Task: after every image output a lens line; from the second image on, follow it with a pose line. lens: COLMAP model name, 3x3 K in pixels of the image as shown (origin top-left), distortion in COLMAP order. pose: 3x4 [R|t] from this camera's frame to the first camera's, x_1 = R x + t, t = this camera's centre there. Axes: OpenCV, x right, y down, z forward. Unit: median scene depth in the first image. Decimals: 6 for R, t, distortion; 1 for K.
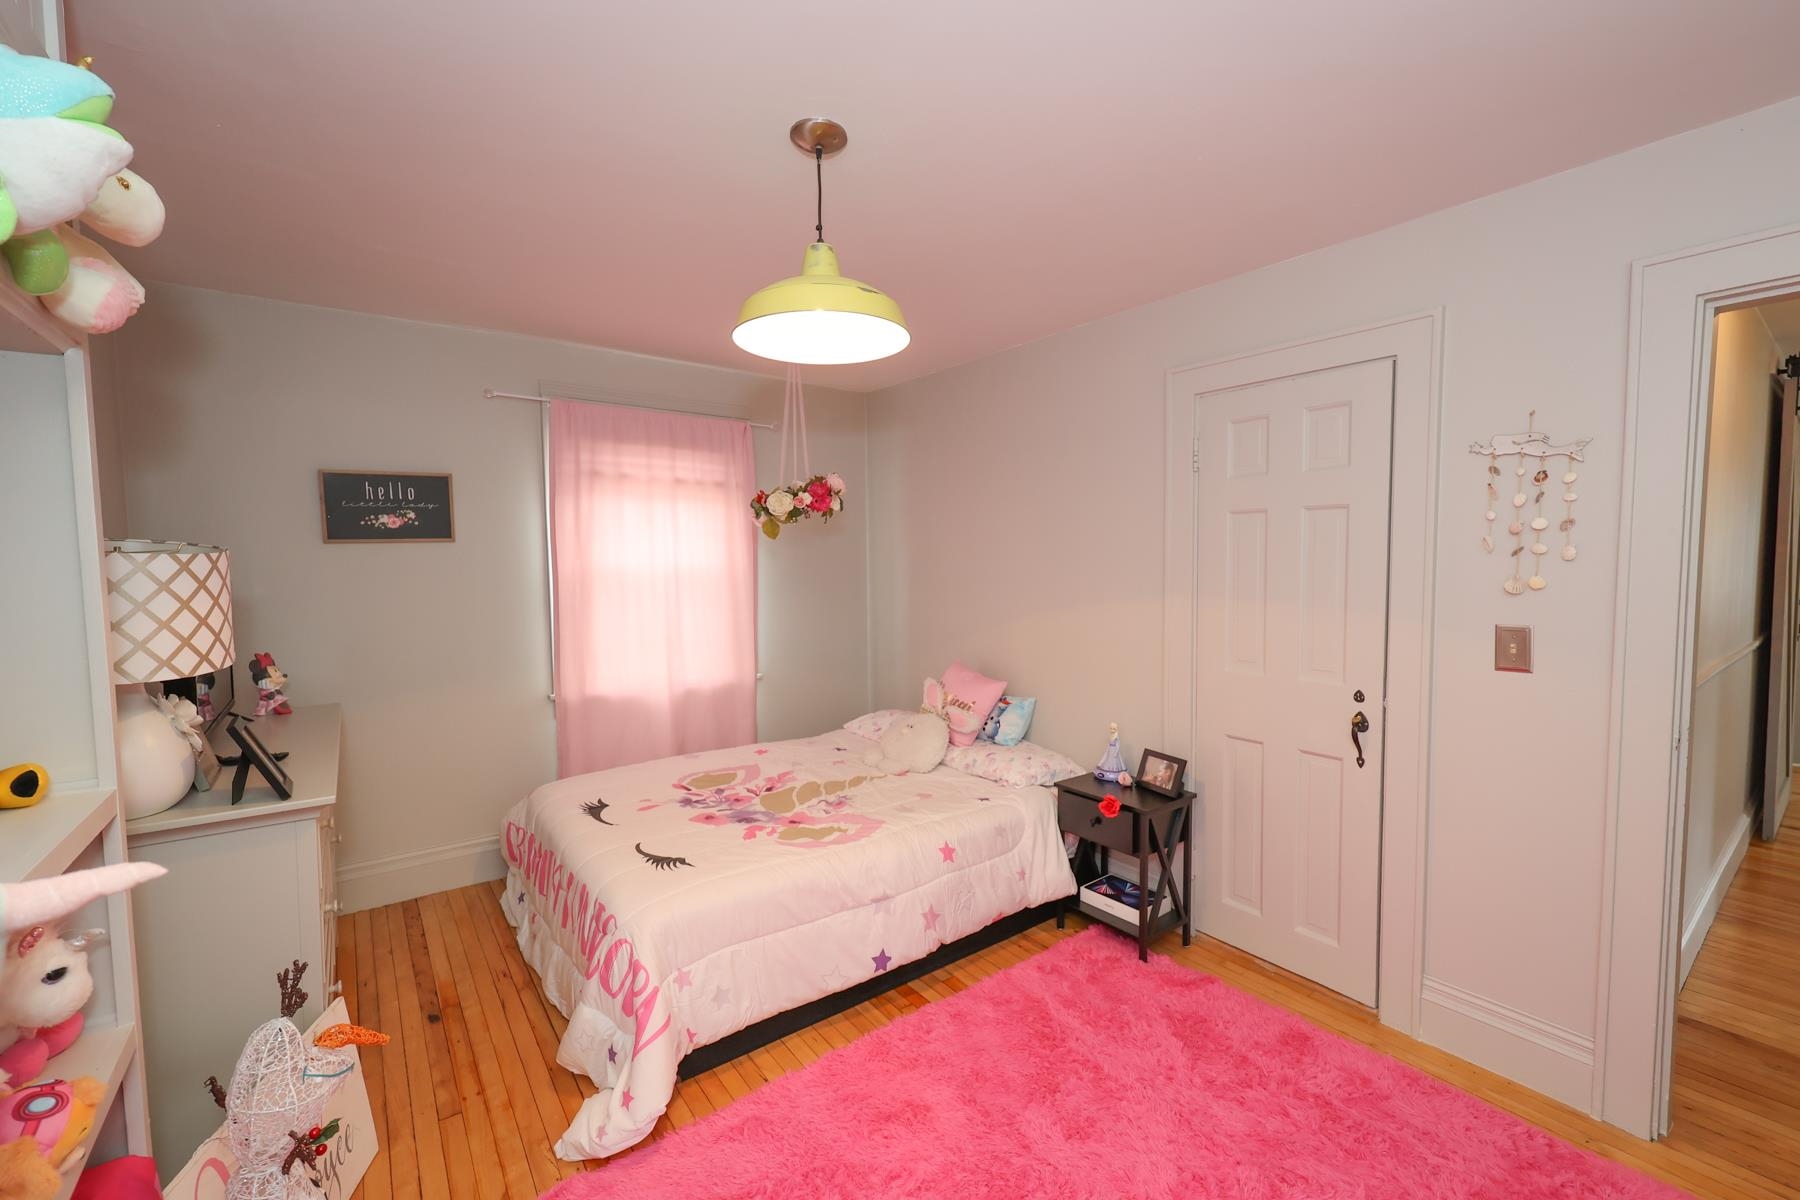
lens RADIAL K [[736.2, 0, 905.2], [0, 736.2, 602.9], [0, 0, 1]] dist [0.002018, 0.000513]
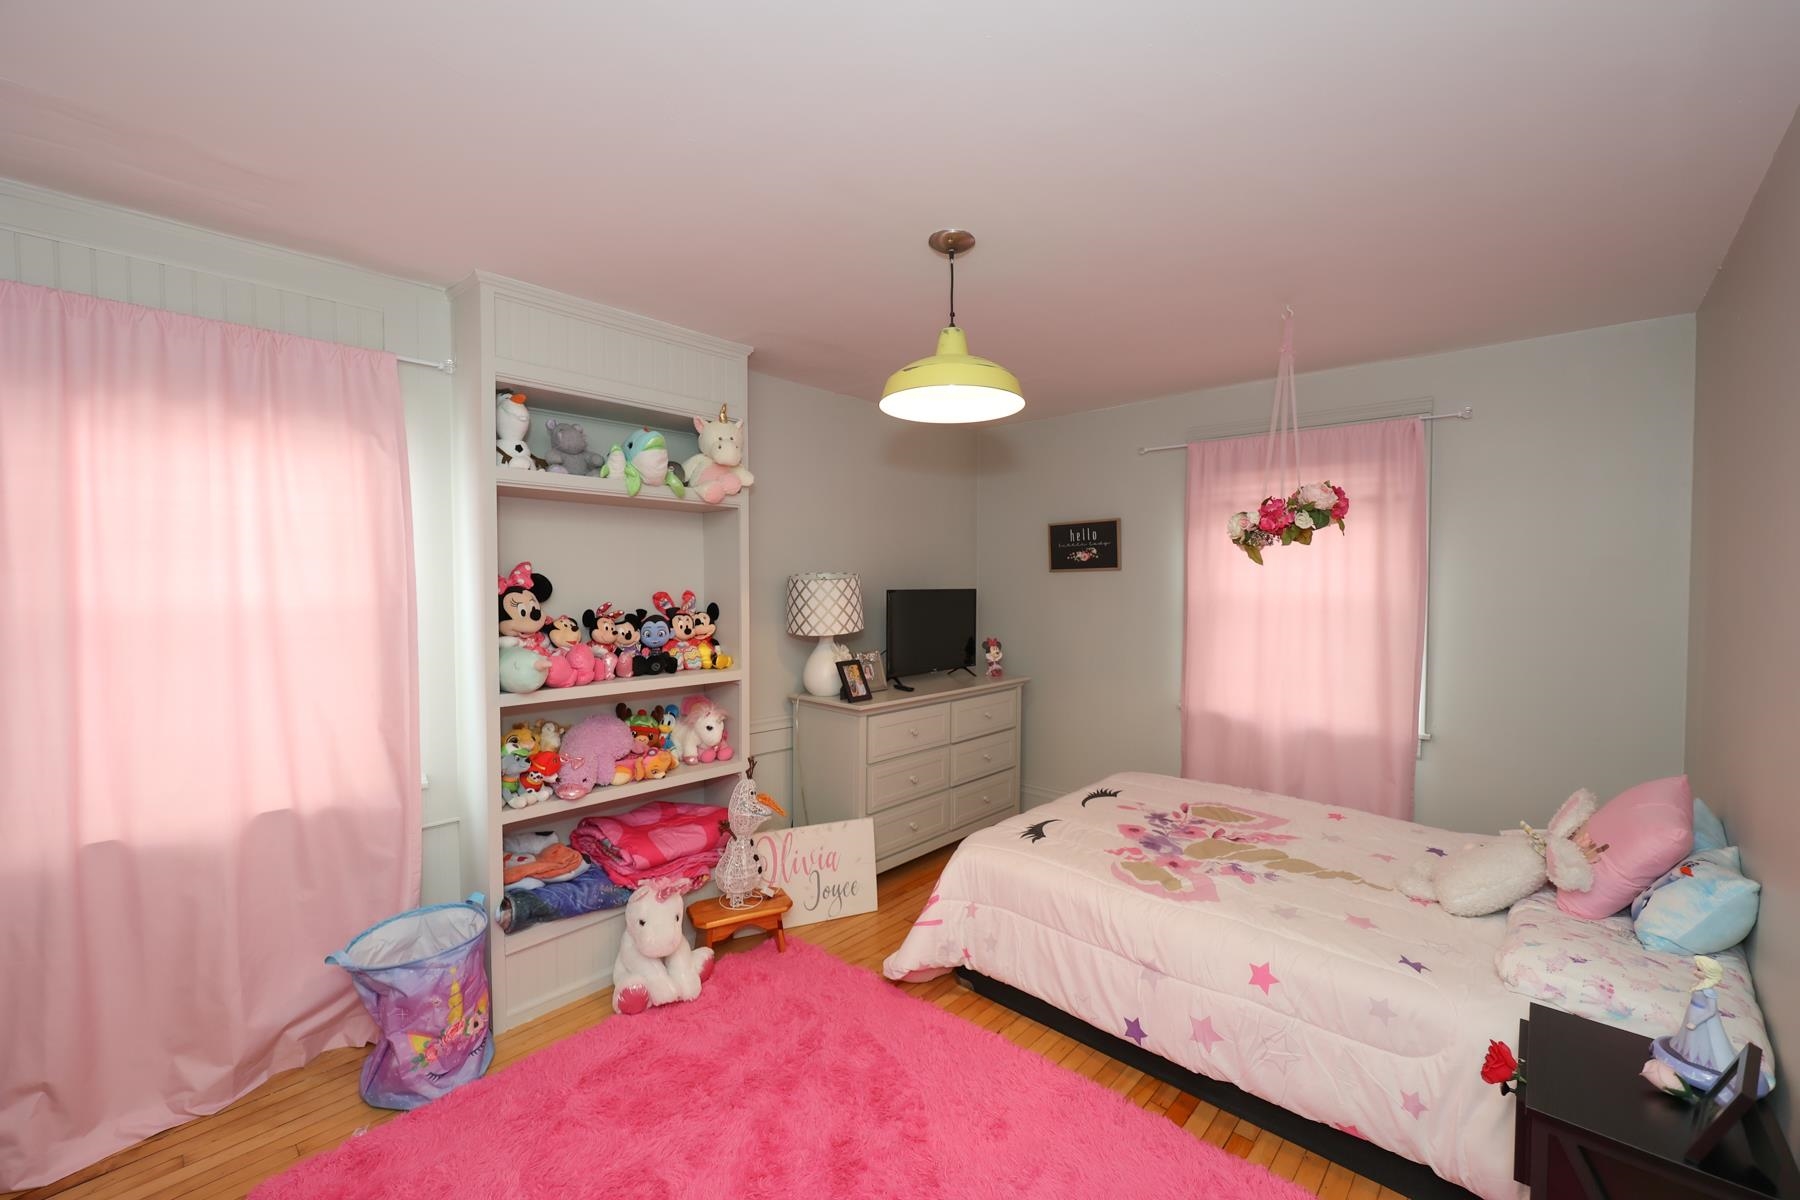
lens RADIAL K [[736.2, 0, 905.2], [0, 736.2, 602.9], [0, 0, 1]] dist [0.002018, 0.000513]
pose [[0.182678, 0.036129, -0.982509, 0.679256], [-0.064631, 0.997604, 0.024668, -0.037379], [0.981046, 0.058994, 0.184576, 0.449574]]
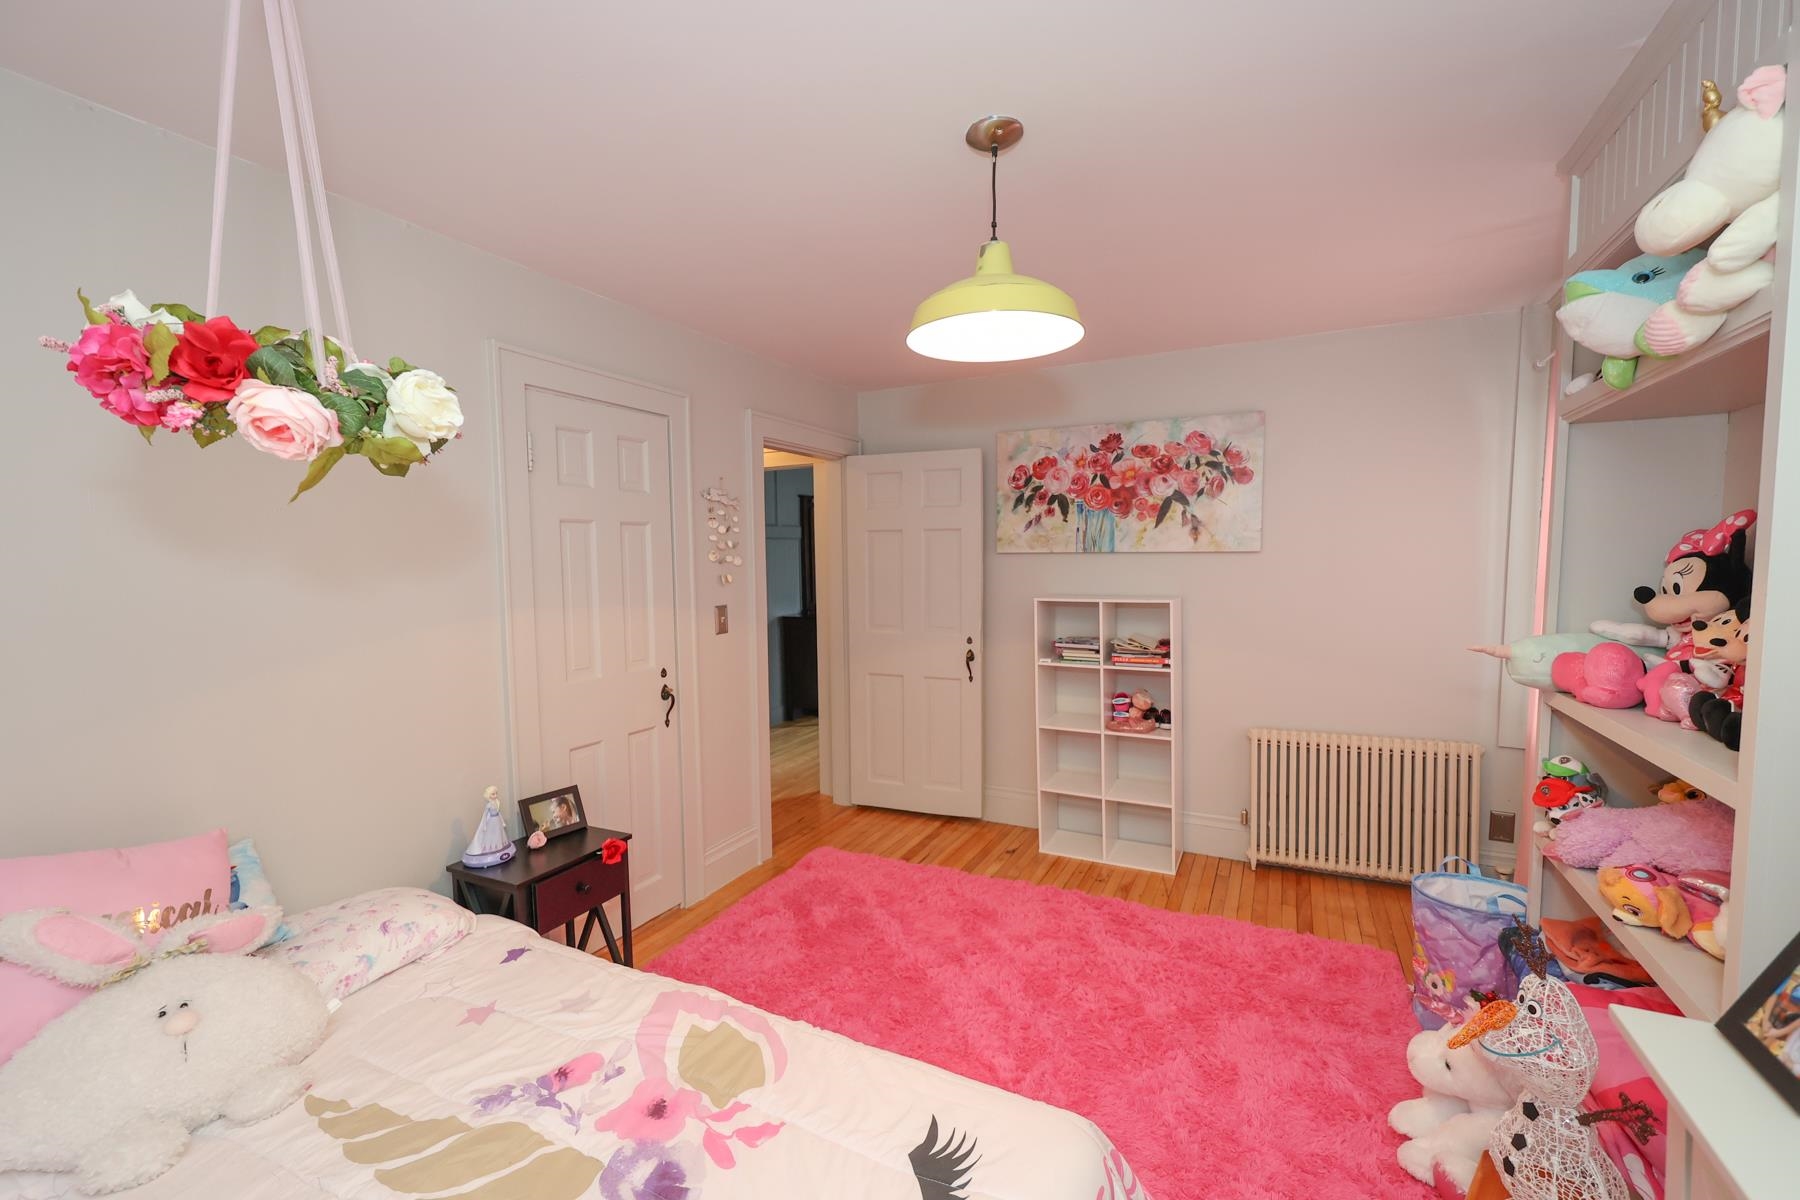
lens RADIAL K [[736.2, 0, 905.2], [0, 736.2, 602.9], [0, 0, 1]] dist [0.002018, 0.000513]
pose [[-0.426196, -0.038603, 0.903807, -0.614585], [0.075982, 0.994031, 0.078287, -0.054241], [-0.901434, 0.102039, -0.420719, 0.984209]]
